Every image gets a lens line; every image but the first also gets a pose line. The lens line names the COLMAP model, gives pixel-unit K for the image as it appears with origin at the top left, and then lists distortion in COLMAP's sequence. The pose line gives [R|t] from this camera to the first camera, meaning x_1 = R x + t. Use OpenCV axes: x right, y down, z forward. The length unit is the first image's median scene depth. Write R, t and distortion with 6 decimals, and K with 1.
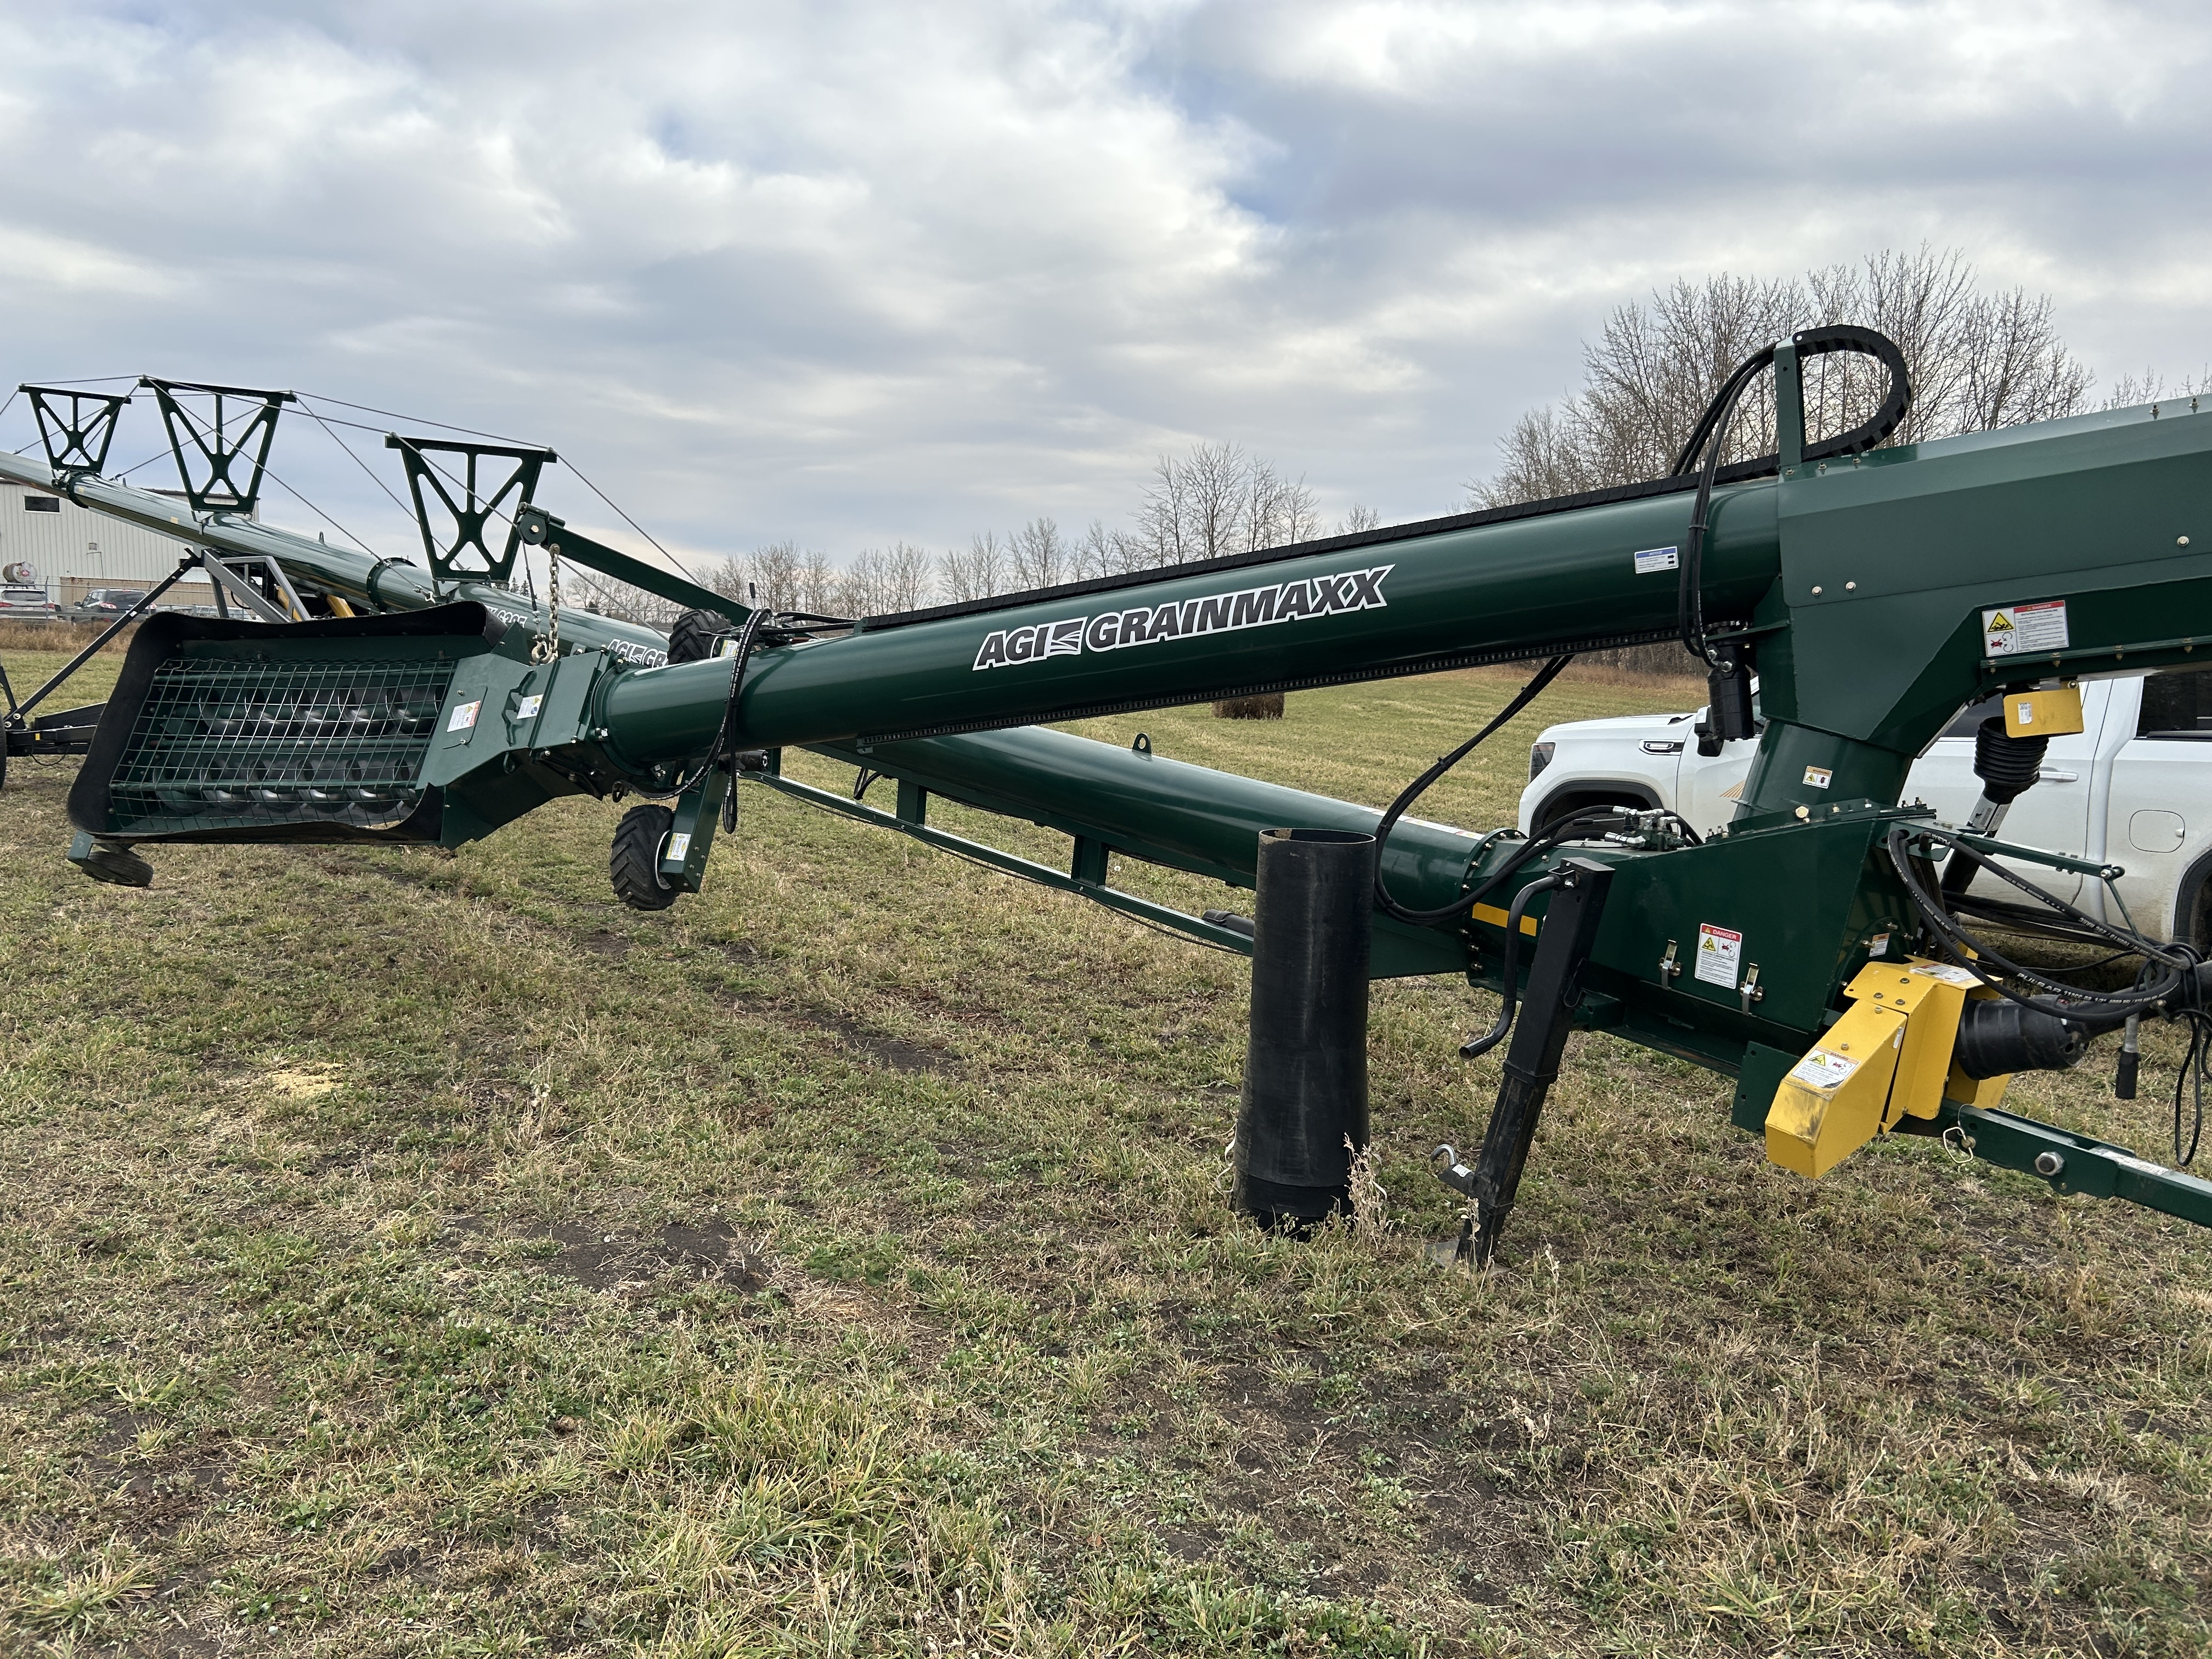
lens RADIAL K [[1586.7, 0, 1106.0], [0, 1586.7, 829.5], [0, 0, 1]] dist [-0.001088, -0.004081]
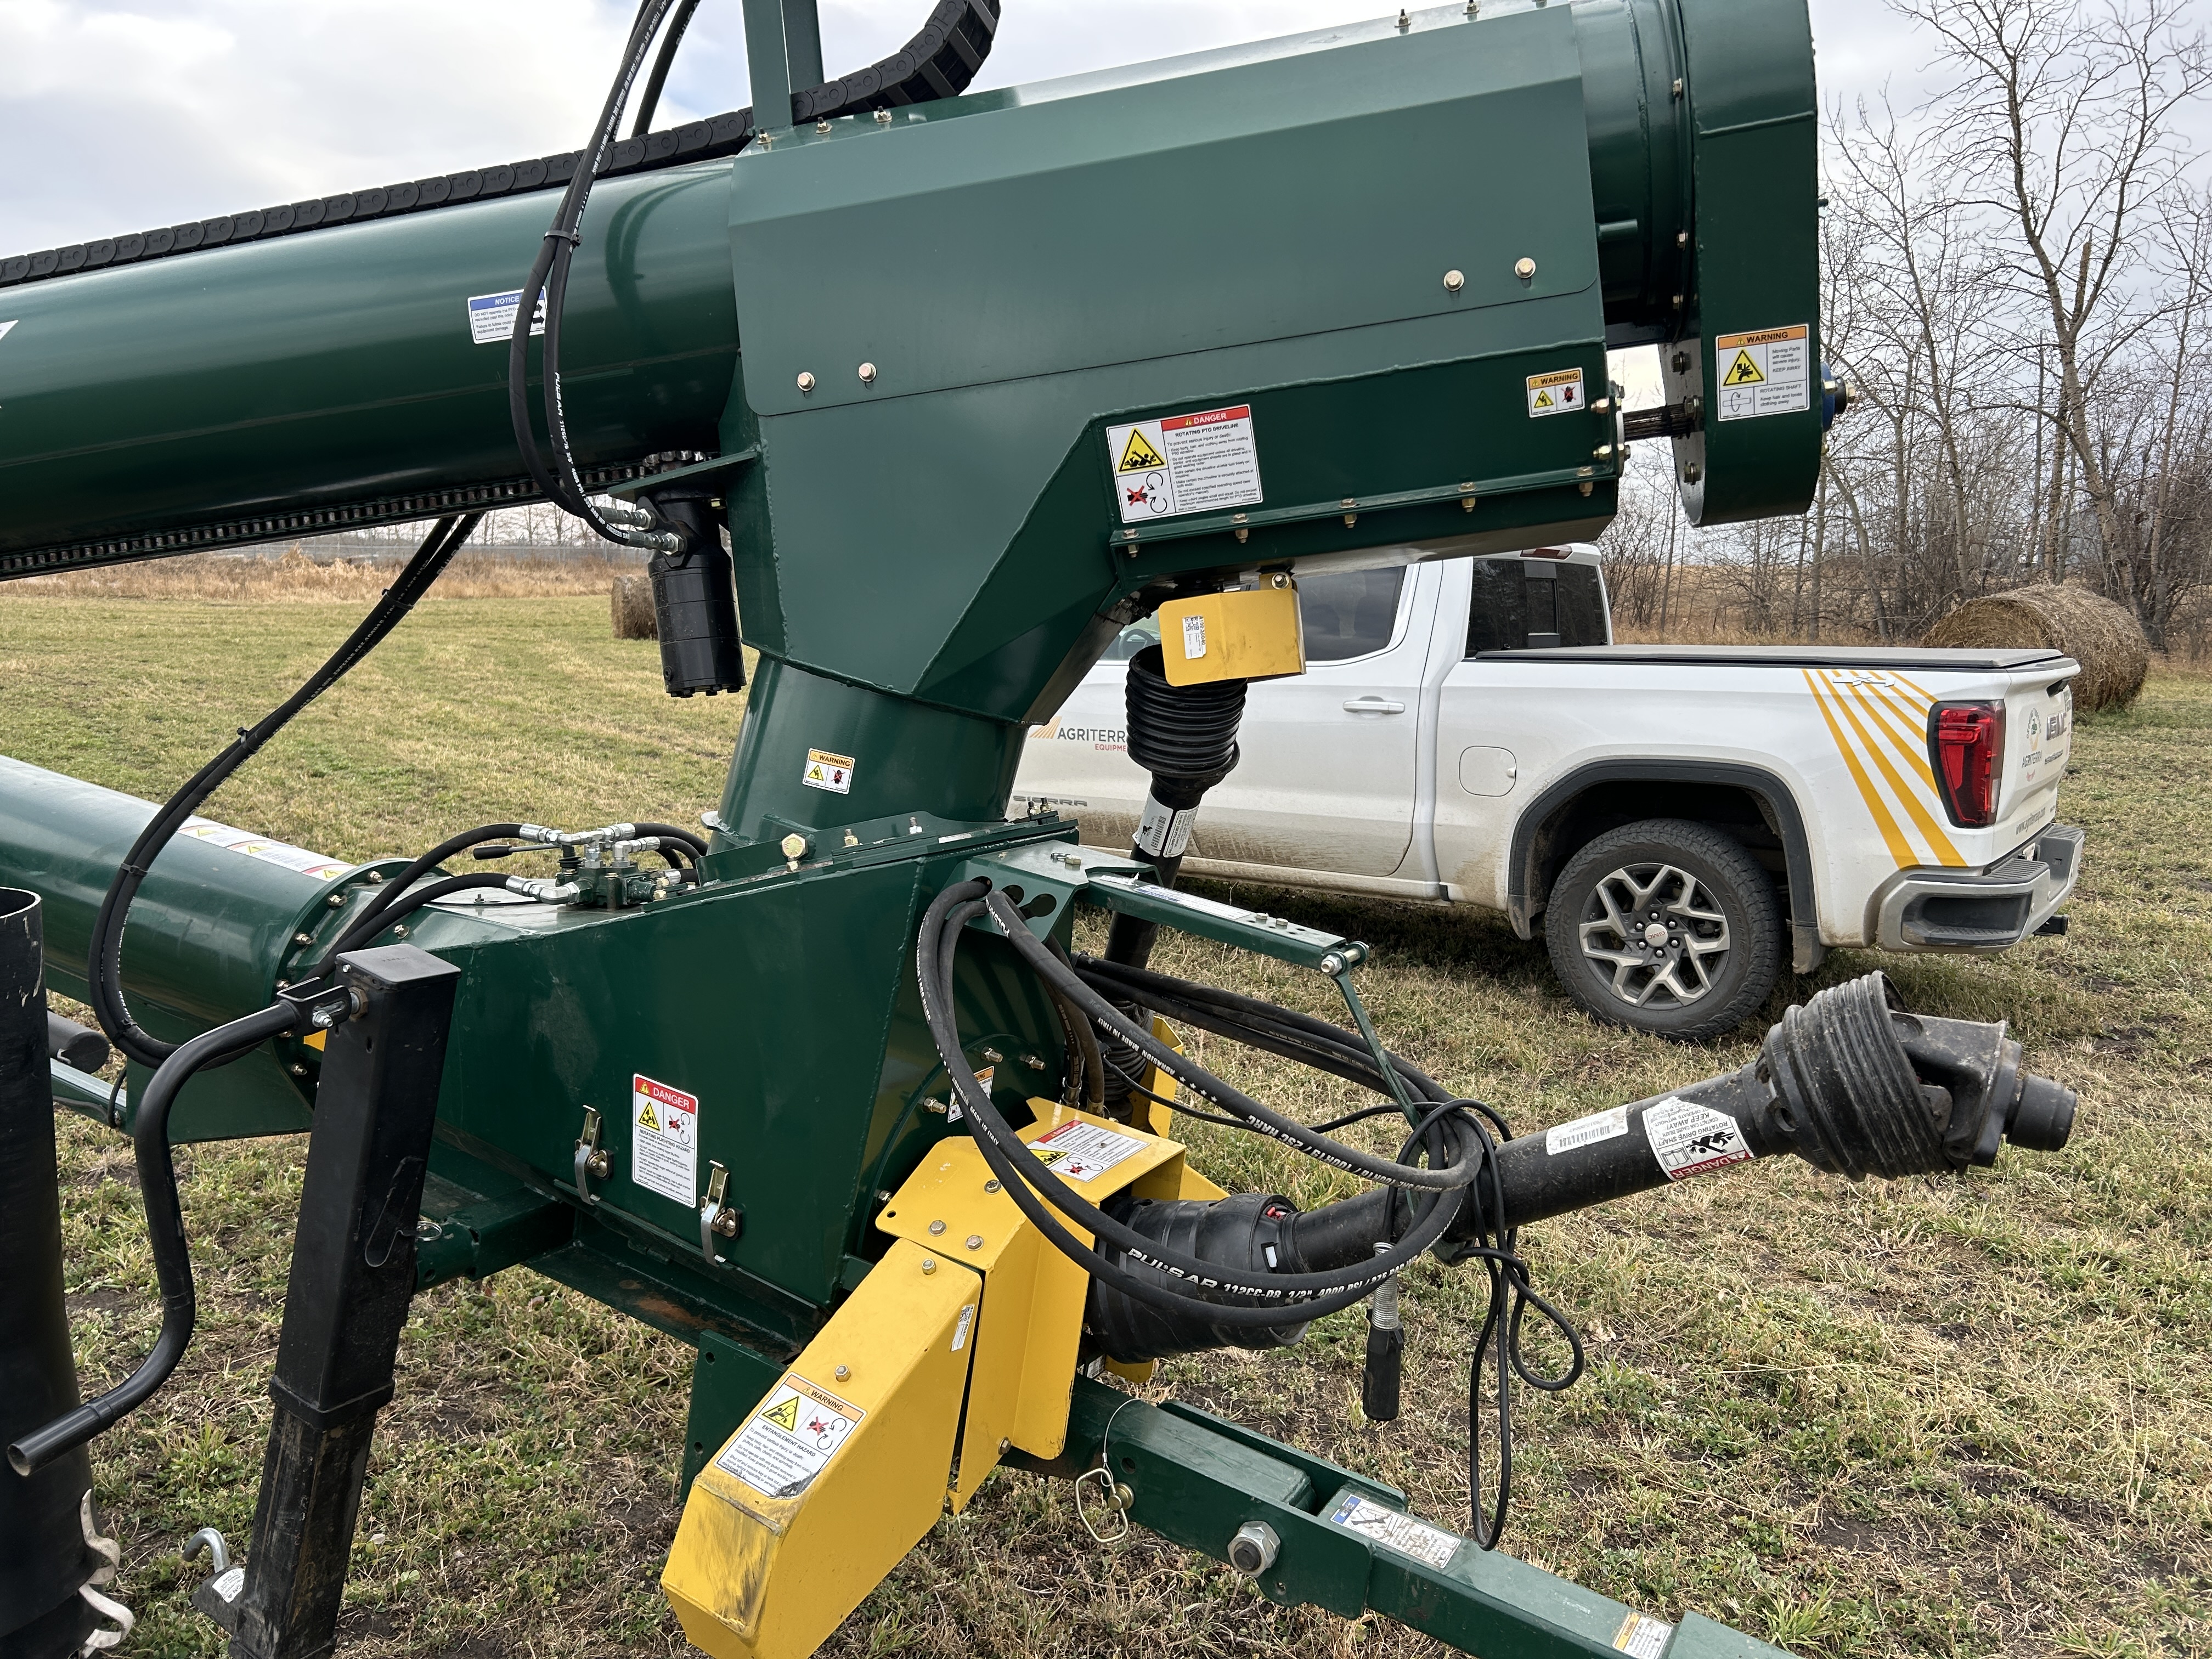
lens RADIAL K [[1653.1, 0, 1113.4], [0, 1653.1, 807.1], [0, 0, 1]] dist [0.025802, -0.003743]
pose [[0.939068, -0.043031, 0.341028, 0.361891], [0.032215, 0.998784, 0.037318, -0.038678], [-0.342219, -0.024058, 0.939312, 0.499215]]
